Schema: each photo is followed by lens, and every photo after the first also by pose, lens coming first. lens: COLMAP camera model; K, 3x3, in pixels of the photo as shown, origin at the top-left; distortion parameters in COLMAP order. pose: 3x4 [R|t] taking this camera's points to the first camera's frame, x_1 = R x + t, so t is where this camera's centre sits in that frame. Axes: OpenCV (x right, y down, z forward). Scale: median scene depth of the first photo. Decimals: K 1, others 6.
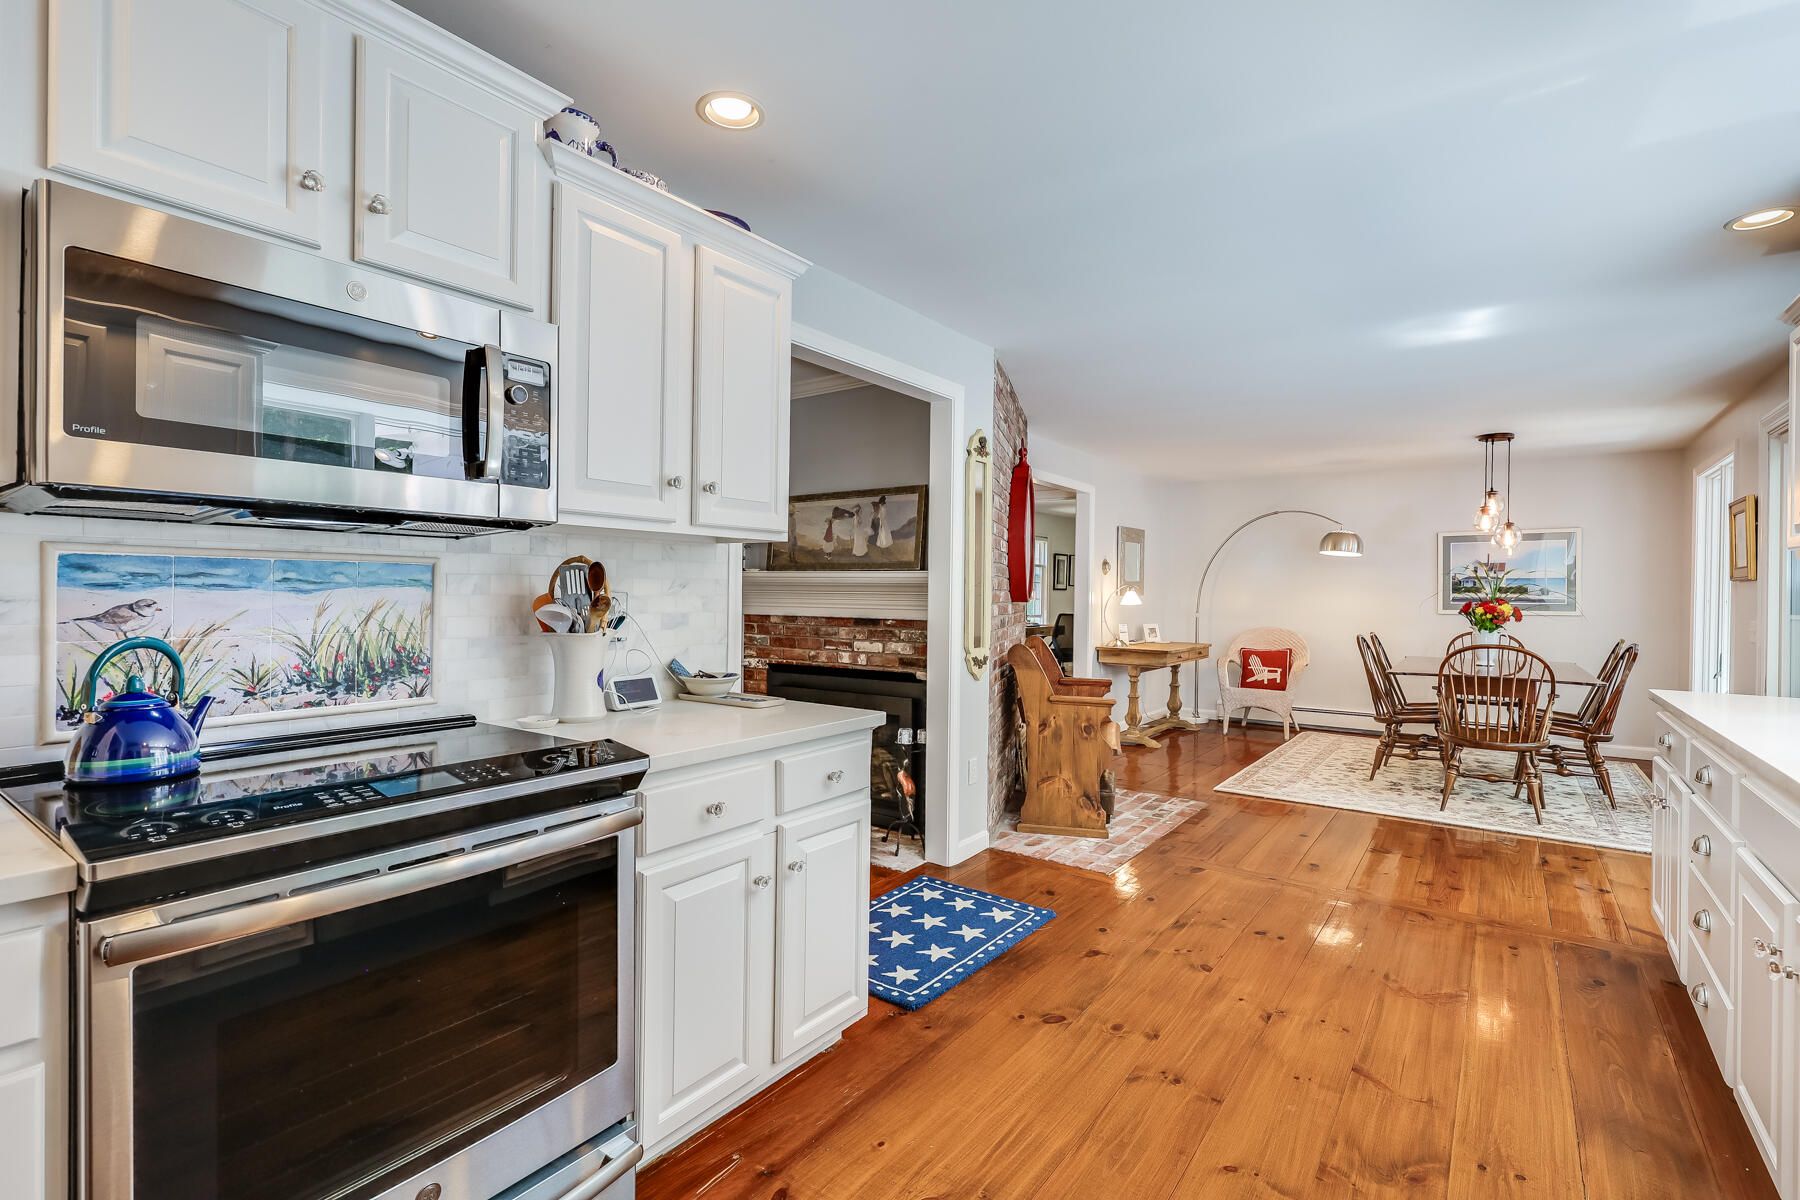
lens RADIAL K [[827.9, 0, 909.0], [0, 827.9, 595.4], [0, 0, 1]] dist [0.004110, 0.000348]
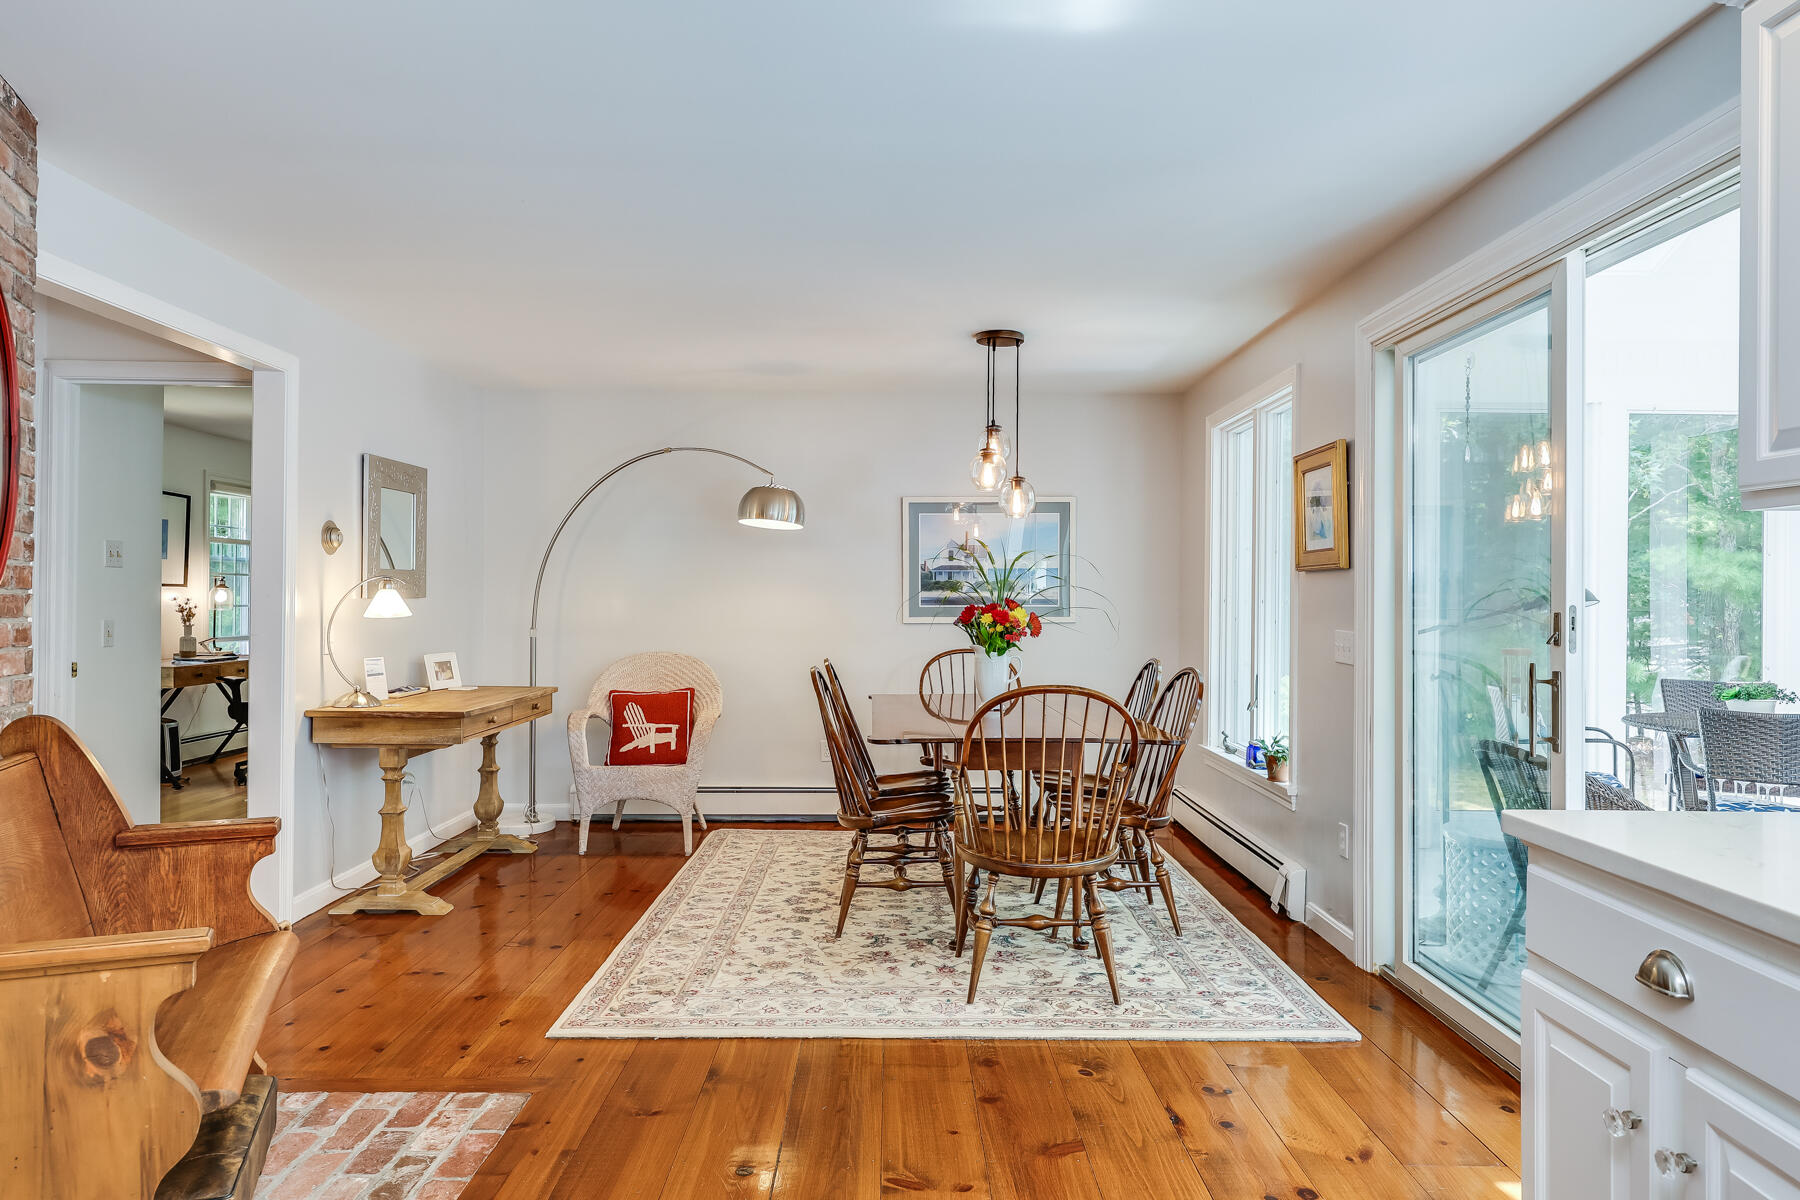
lens RADIAL K [[1147.0, 0, 900.0], [0, 1147.0, 600.0], [0, 0, 1]] dist [0.001742, 0.000812]
pose [[0.812231, -0.008348, 0.583277, 0.411355], [0.006703, 0.999965, 0.004978, -0.001207], [-0.583298, -0.000133, 0.812258, 0.975163]]
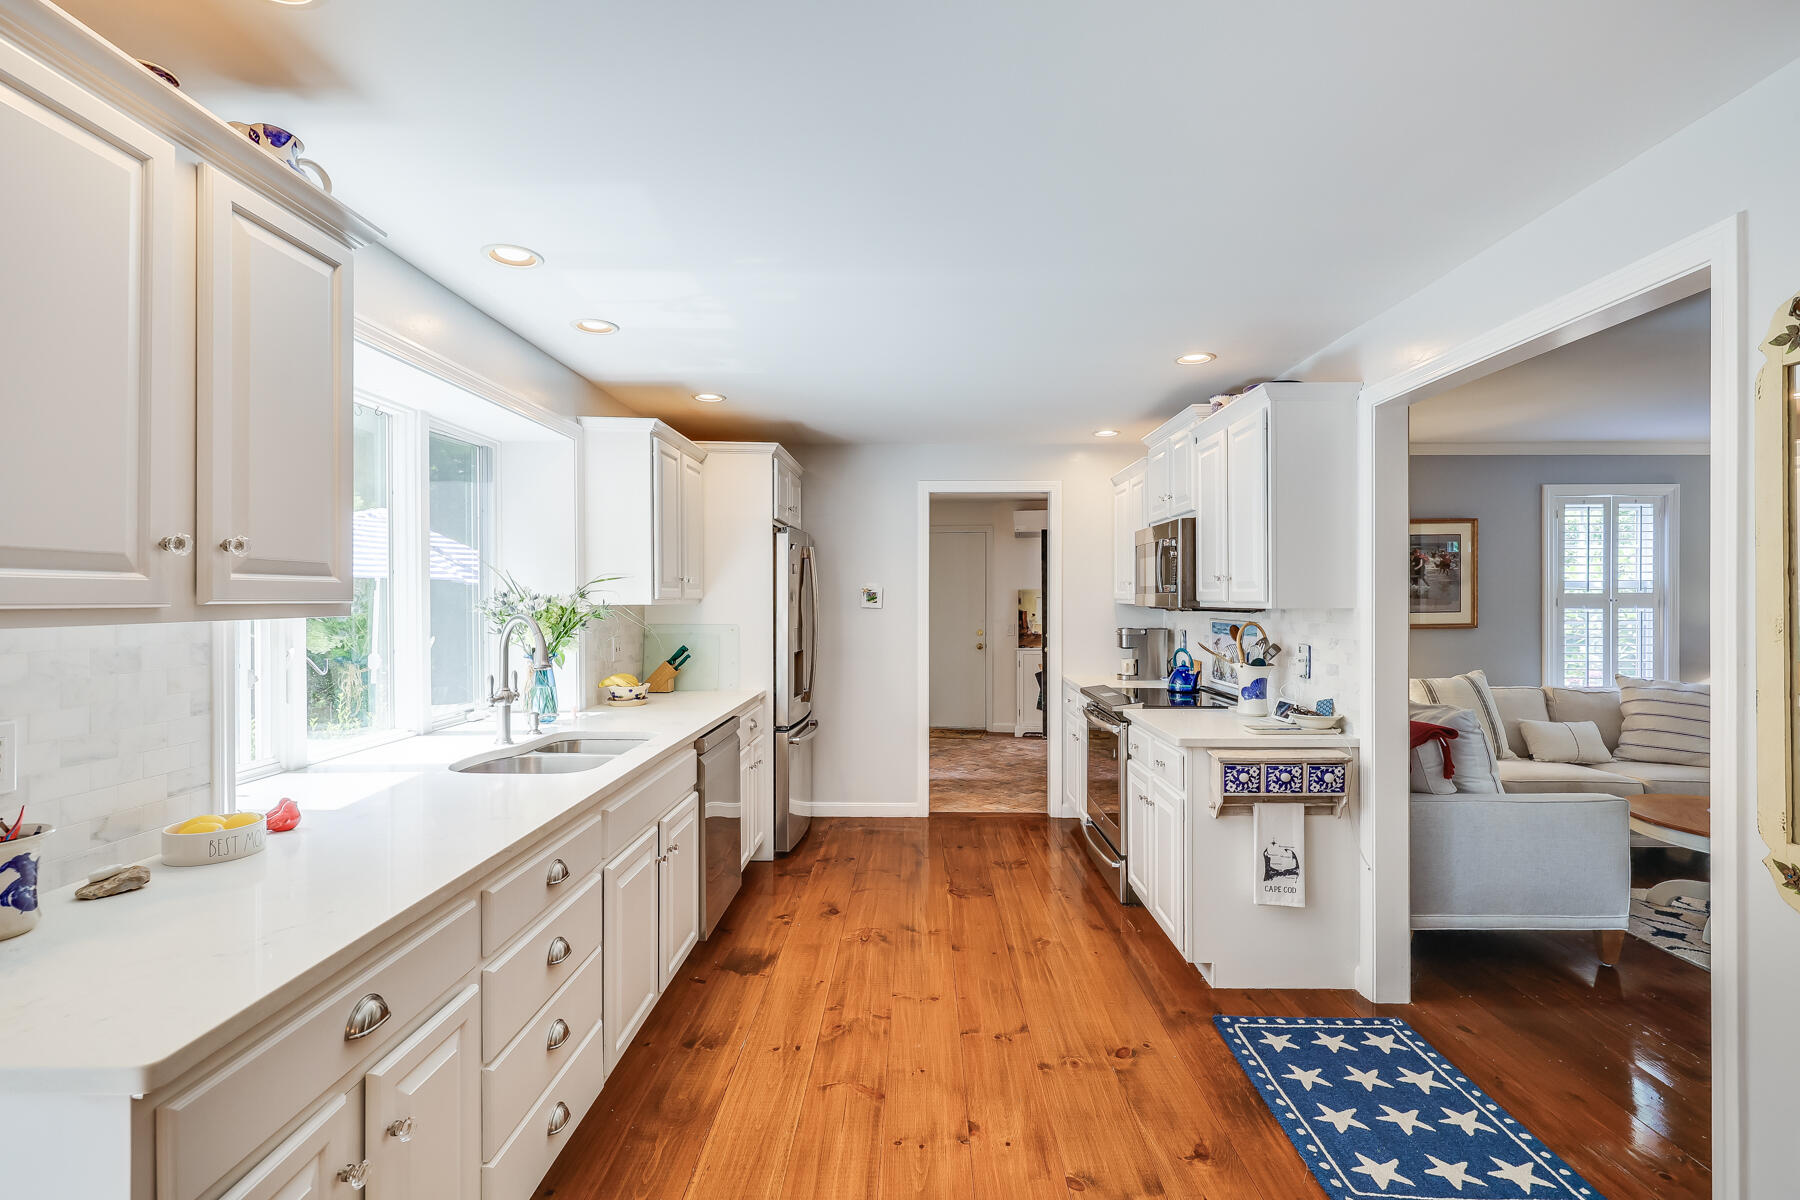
lens RADIAL K [[827.9, 0, 909.0], [0, 827.9, 595.4], [0, 0, 1]] dist [0.004110, 0.000348]
pose [[-0.816138, -0.010737, -0.577757, 1.147497], [-0.011173, 0.999934, -0.002799, -0.084487], [0.577749, 0.004171, -0.816204, 1.910764]]
